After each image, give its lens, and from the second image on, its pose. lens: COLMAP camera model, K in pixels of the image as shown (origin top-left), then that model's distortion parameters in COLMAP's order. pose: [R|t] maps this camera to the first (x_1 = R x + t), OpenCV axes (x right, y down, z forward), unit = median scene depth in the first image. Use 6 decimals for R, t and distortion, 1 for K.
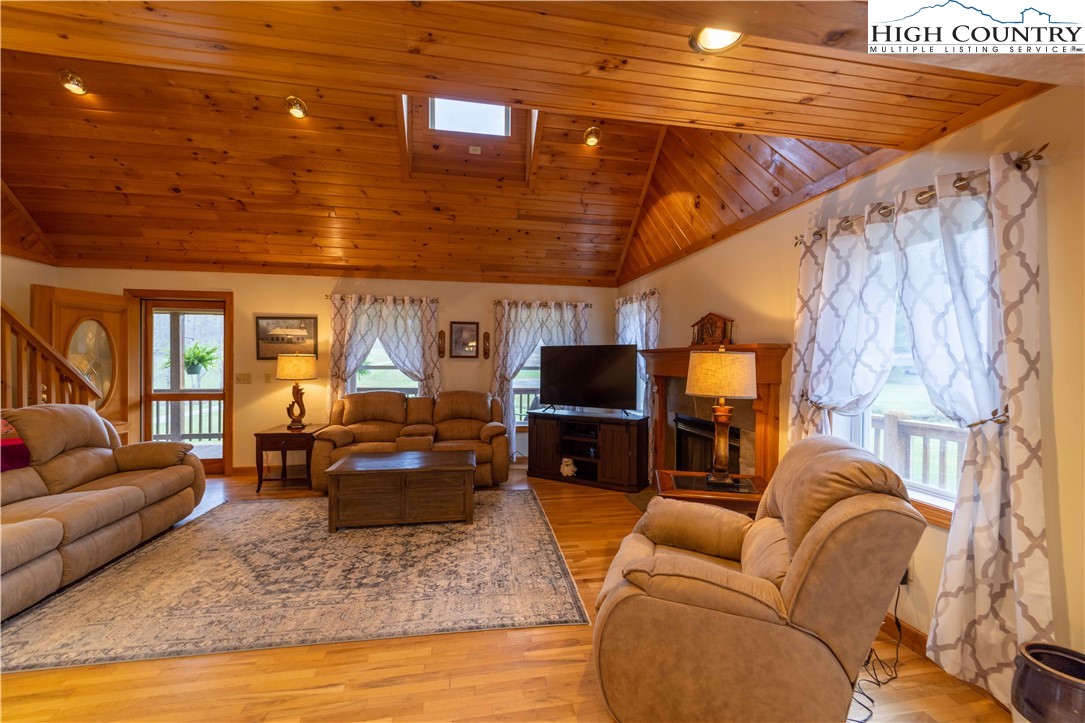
lens RADIAL K [[445.2, 0, 542.9], [0, 445.2, 364.3], [0, 0, 1]] dist [0.000900, -0.000460]
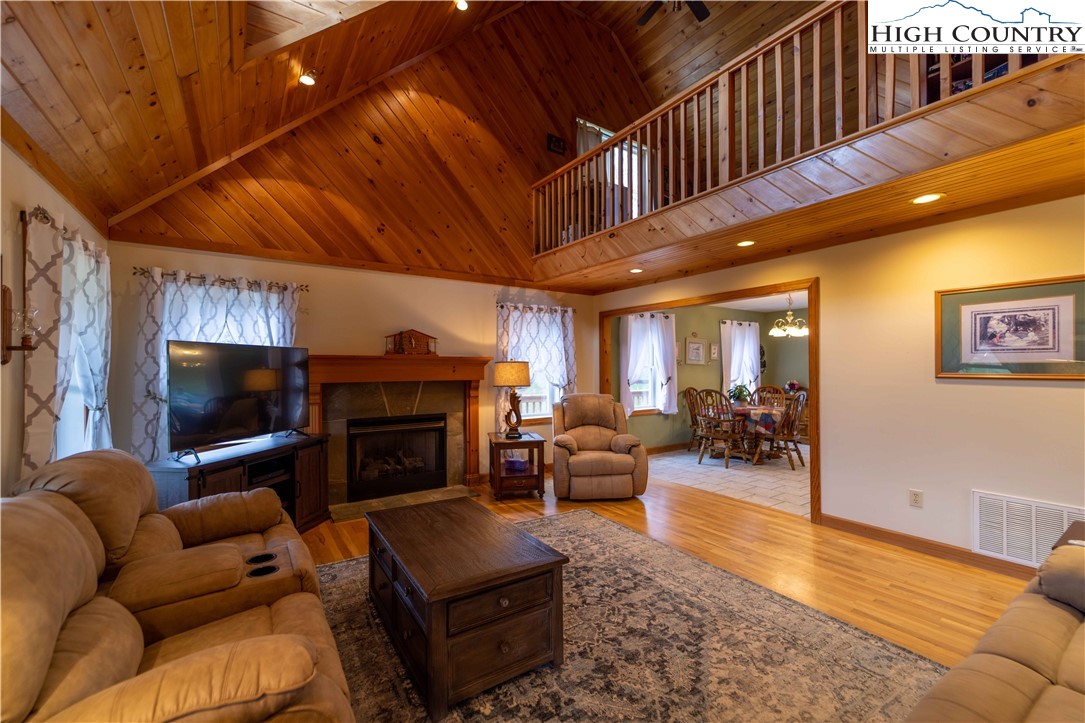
lens RADIAL K [[441.7, 0, 543.4], [0, 441.7, 365.6], [0, 0, 1]] dist [0.001364, -0.000626]
pose [[-0.399978, 0.002100, 0.916522, -0.879958], [0.009627, 0.999952, 0.001910, -0.010913], [-0.916474, 0.009587, -0.399979, 1.100054]]
